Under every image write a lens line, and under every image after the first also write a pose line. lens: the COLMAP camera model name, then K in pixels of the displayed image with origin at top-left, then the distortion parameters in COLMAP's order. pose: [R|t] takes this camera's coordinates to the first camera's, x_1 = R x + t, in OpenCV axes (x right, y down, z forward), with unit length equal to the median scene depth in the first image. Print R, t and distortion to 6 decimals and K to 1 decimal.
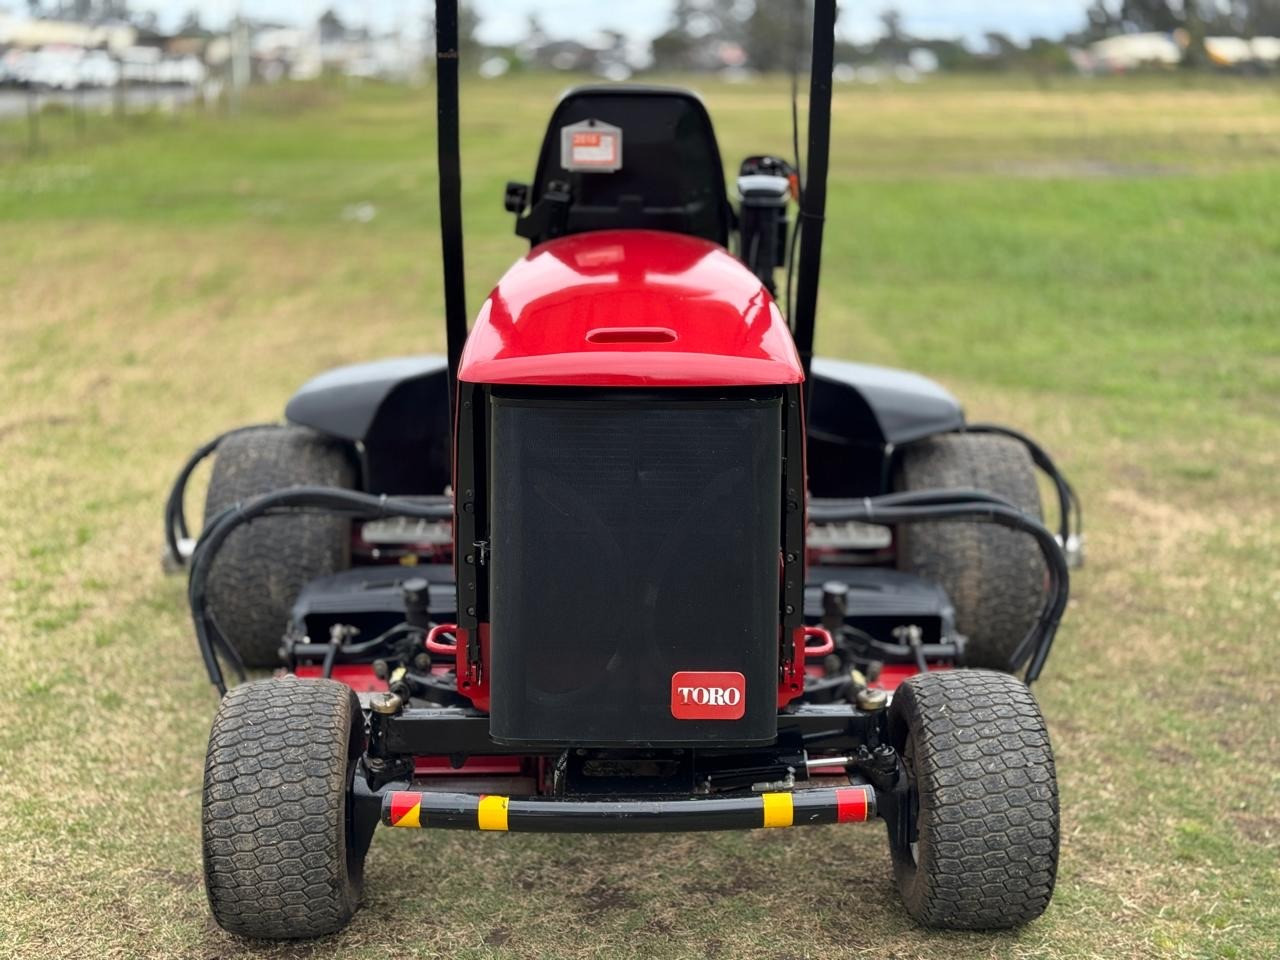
lens RADIAL K [[1796.4, 0, 636.6], [0, 1796.4, 488.6], [0, 0, 1]] dist [0.188620, -0.355885]
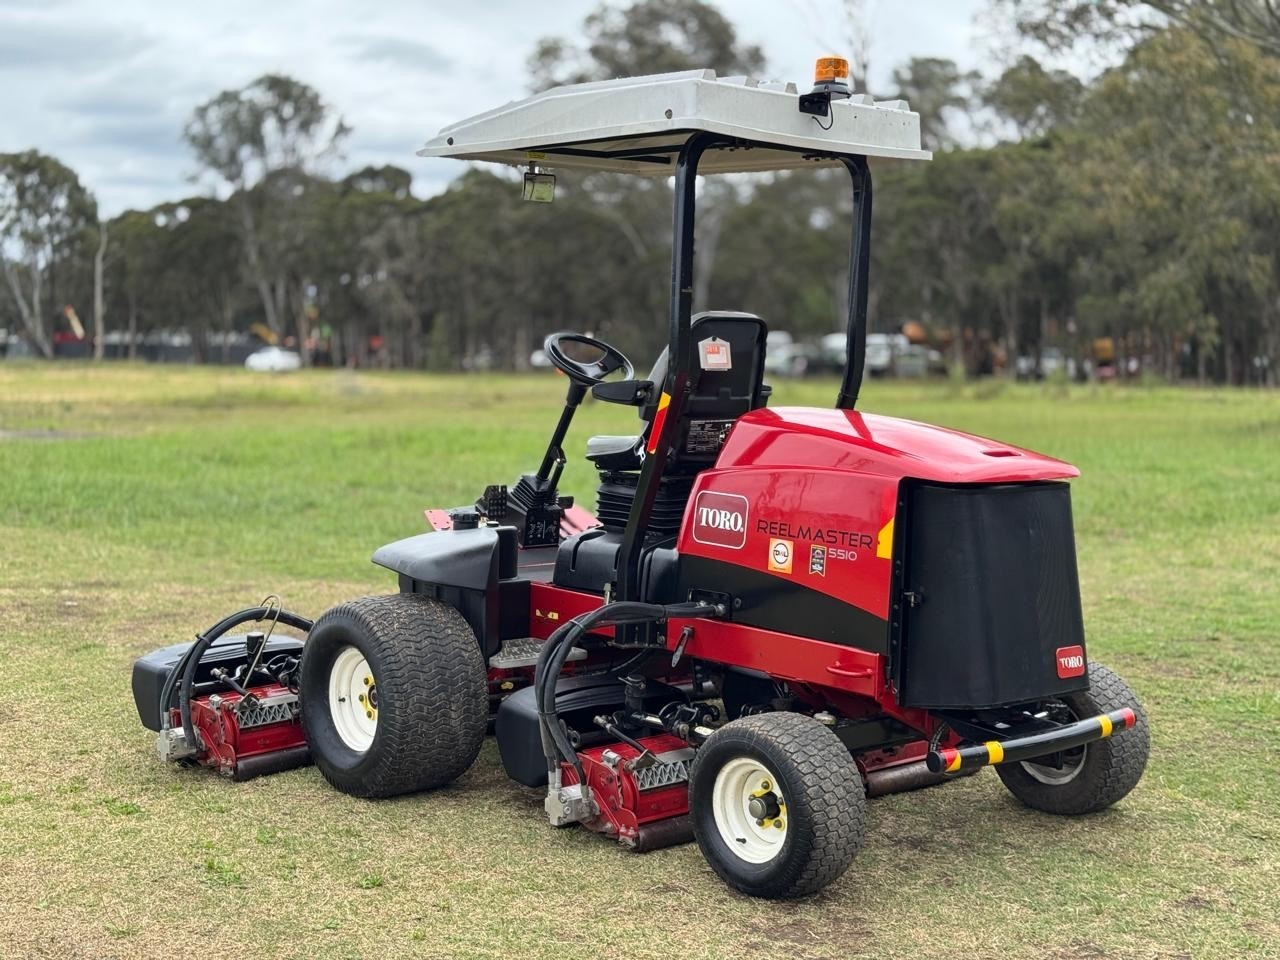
lens RADIAL K [[1796.4, 0, 636.6], [0, 1796.4, 488.6], [0, 0, 1]] dist [0.188620, -0.355885]
pose [[0.770406, -0.052987, 0.635348, -0.870932], [0.147169, 0.984407, -0.096356, 0.039827], [-0.620335, 0.167736, 0.766191, -0.037601]]
